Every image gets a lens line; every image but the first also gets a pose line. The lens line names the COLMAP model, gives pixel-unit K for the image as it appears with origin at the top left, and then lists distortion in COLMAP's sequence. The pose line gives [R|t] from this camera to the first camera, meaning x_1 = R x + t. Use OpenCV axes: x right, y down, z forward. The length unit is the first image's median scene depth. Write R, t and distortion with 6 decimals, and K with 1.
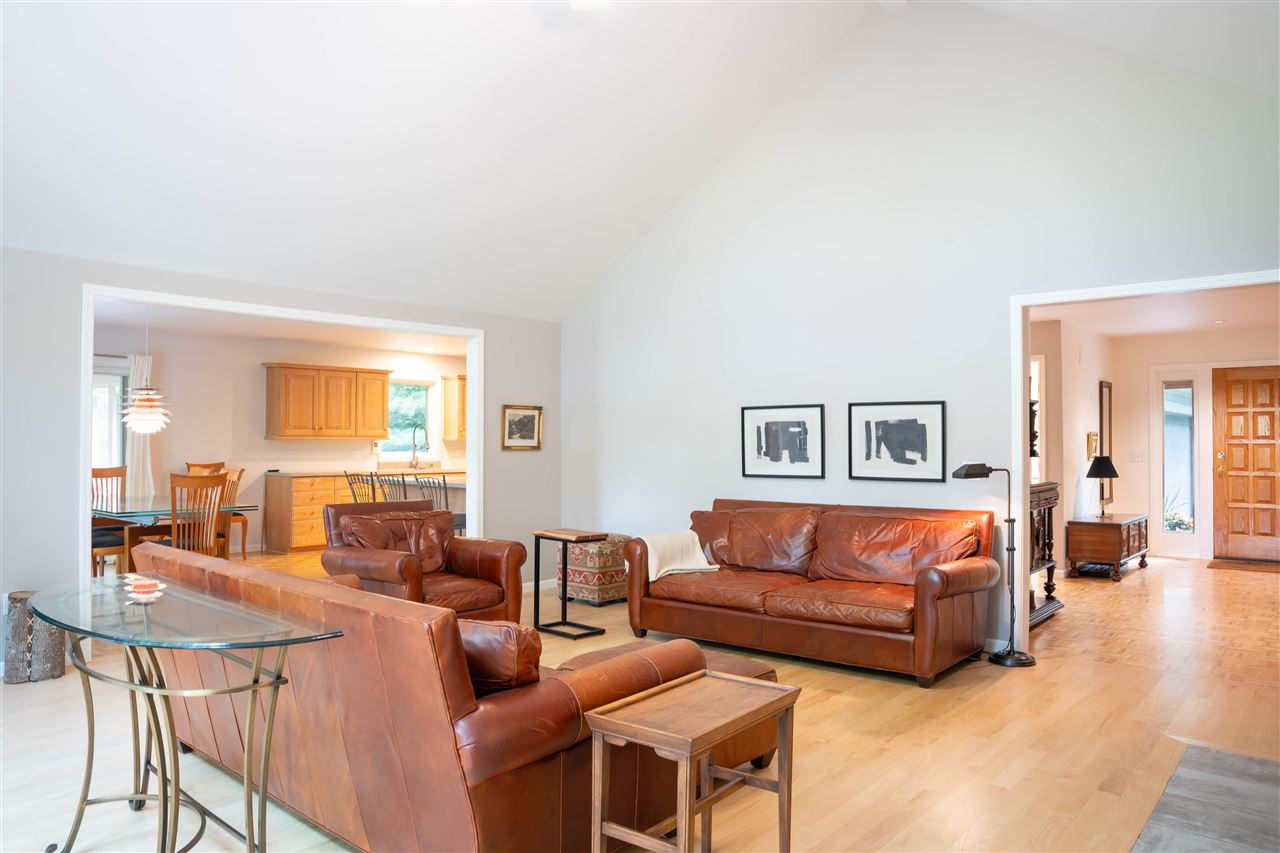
lens RADIAL K [[868.9, 0, 640.0], [0, 868.9, 426.5], [0, 0, 1]] dist [-0.046849, 0.006249]
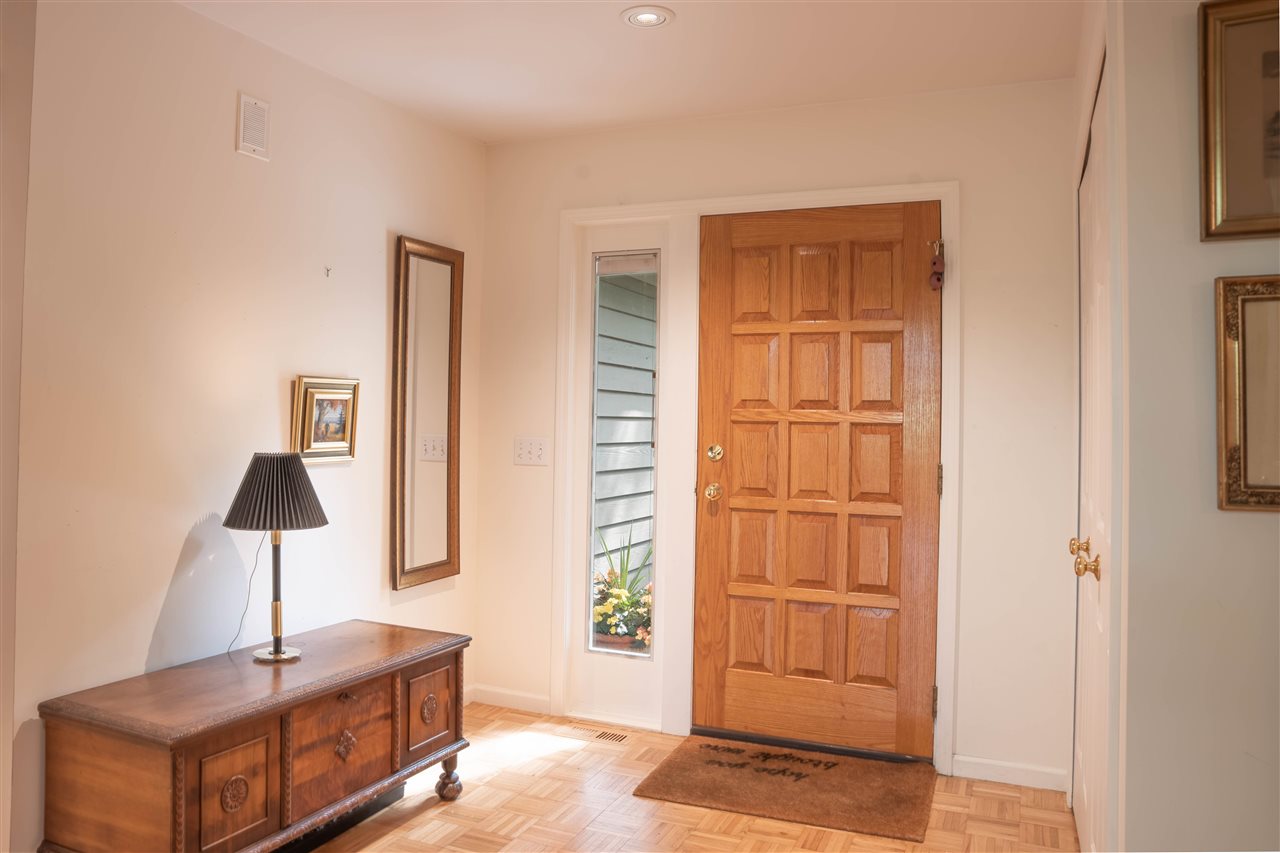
lens RADIAL K [[882.2, 0, 695.0], [0, 882.2, 403.2], [0, 0, 1]] dist [-0.051732, 0.003916]
pose [[0.956033, 0.020651, 0.292530, 0.572428], [-0.019380, 0.999786, -0.007241, 0.016002], [-0.292617, 0.001254, 0.956229, 0.650553]]
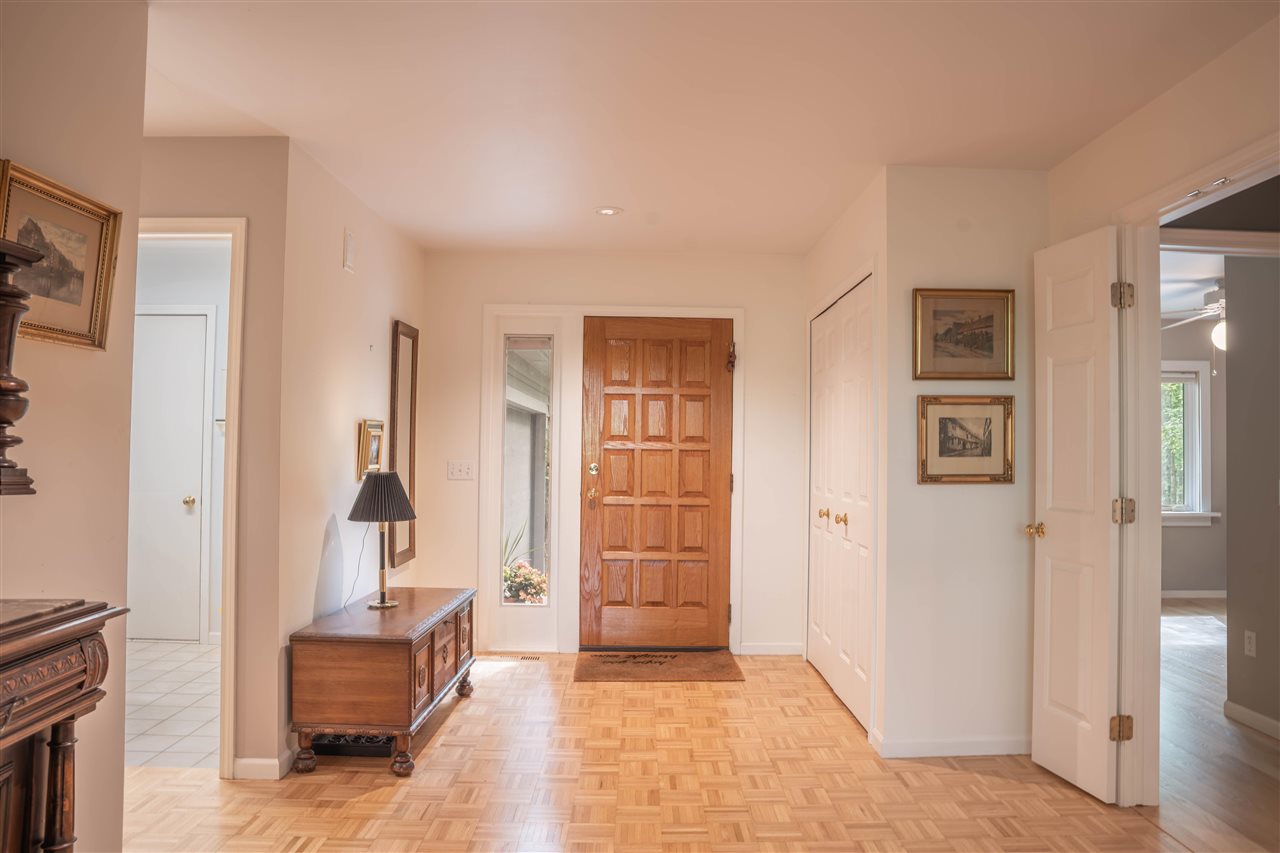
lens RADIAL K [[868.9, 0, 640.0], [0, 868.9, 426.5], [0, 0, 1]] dist [-0.046849, 0.006249]
pose [[0.757668, 0.026072, 0.652119, 0.331543], [-0.022519, 0.999651, -0.013803, 0.013140], [-0.652252, -0.004227, 0.757991, 0.547618]]
